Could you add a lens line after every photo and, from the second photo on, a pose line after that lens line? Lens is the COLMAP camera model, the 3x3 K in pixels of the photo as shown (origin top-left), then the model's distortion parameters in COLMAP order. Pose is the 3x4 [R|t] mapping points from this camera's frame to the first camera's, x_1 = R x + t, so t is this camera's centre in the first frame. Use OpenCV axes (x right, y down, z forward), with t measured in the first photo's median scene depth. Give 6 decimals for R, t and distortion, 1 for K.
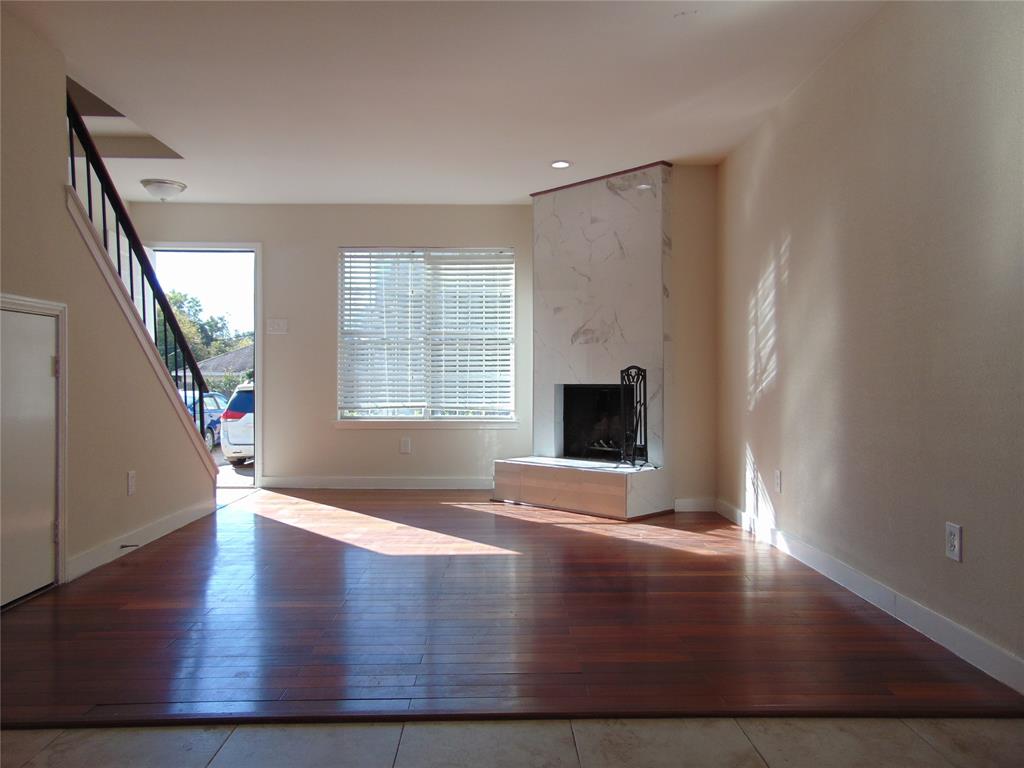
lens RADIAL K [[774.4, 0, 509.9], [0, 774.4, 385.4], [0, 0, 1]] dist [-0.025723, 0.073684]
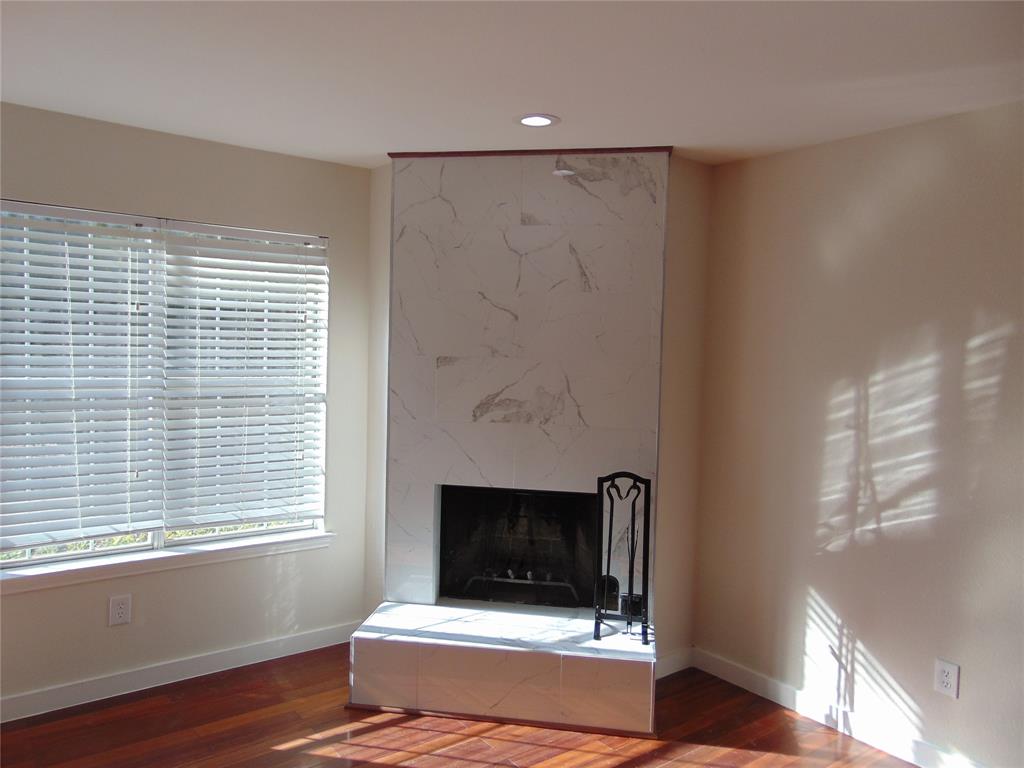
lens RADIAL K [[774.4, 0, 516.4], [0, 774.4, 391.1], [0, 0, 1]] dist [-0.025723, 0.073684]
pose [[0.805086, -0.013120, 0.593013, -0.275370], [-0.023300, 0.998284, 0.053720, -0.120031], [-0.592700, -0.057066, 0.803399, 0.547575]]
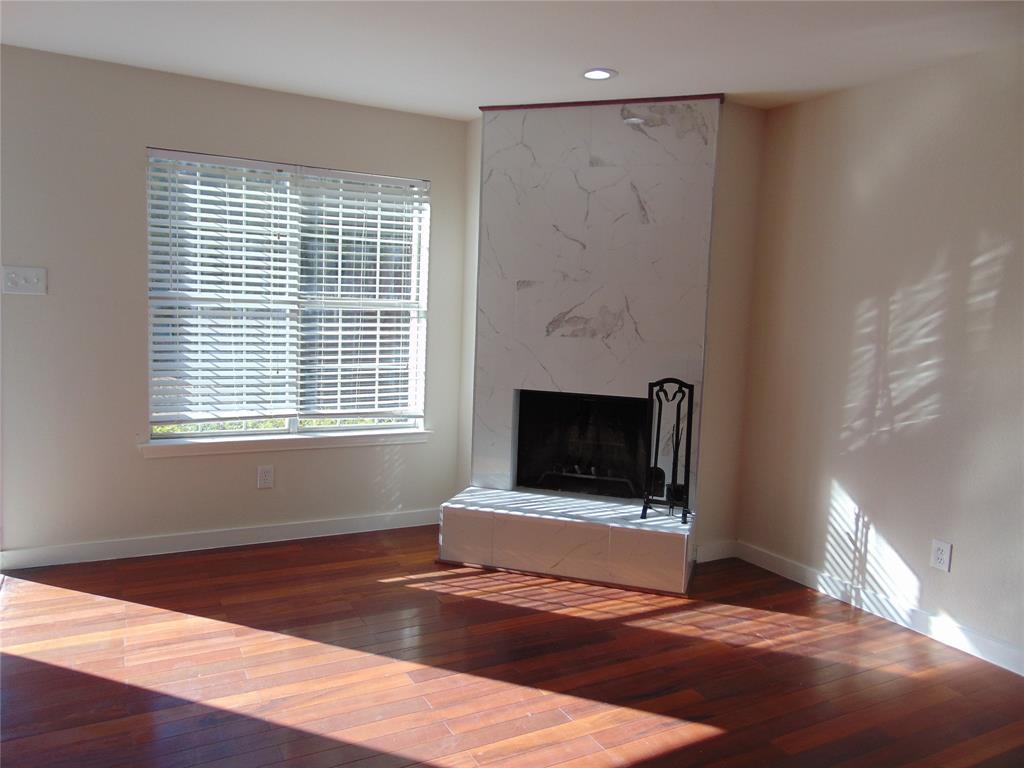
lens RADIAL K [[774.4, 0, 516.9], [0, 774.4, 392.0], [0, 0, 1]] dist [-0.025723, 0.073684]
pose [[0.883277, -0.019438, 0.468449, -0.306155], [-0.034807, 0.993665, 0.106860, -0.084095], [-0.467558, -0.110692, 0.877004, 0.422470]]
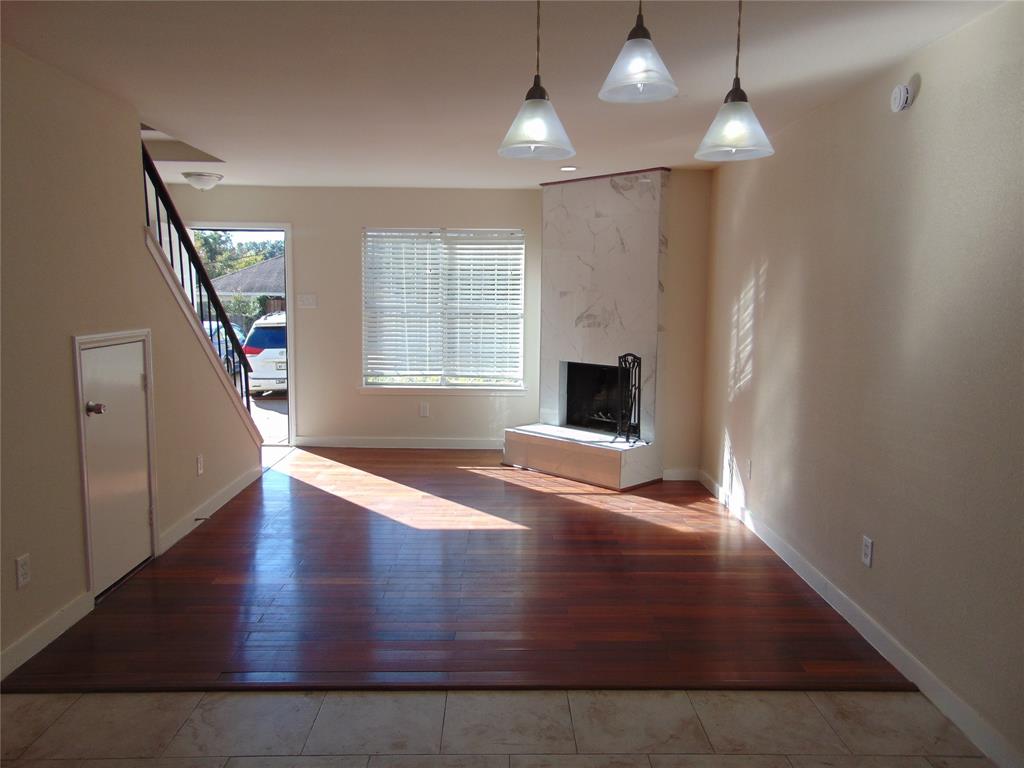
lens RADIAL K [[774.4, 0, 510.7], [0, 774.4, 387.9], [0, 0, 1]] dist [-0.025723, 0.073684]
pose [[0.999938, 0.010571, -0.003480, -0.009221], [-0.010089, 0.993023, 0.117488, -0.104494], [0.004697, -0.117445, 0.993068, -0.121348]]
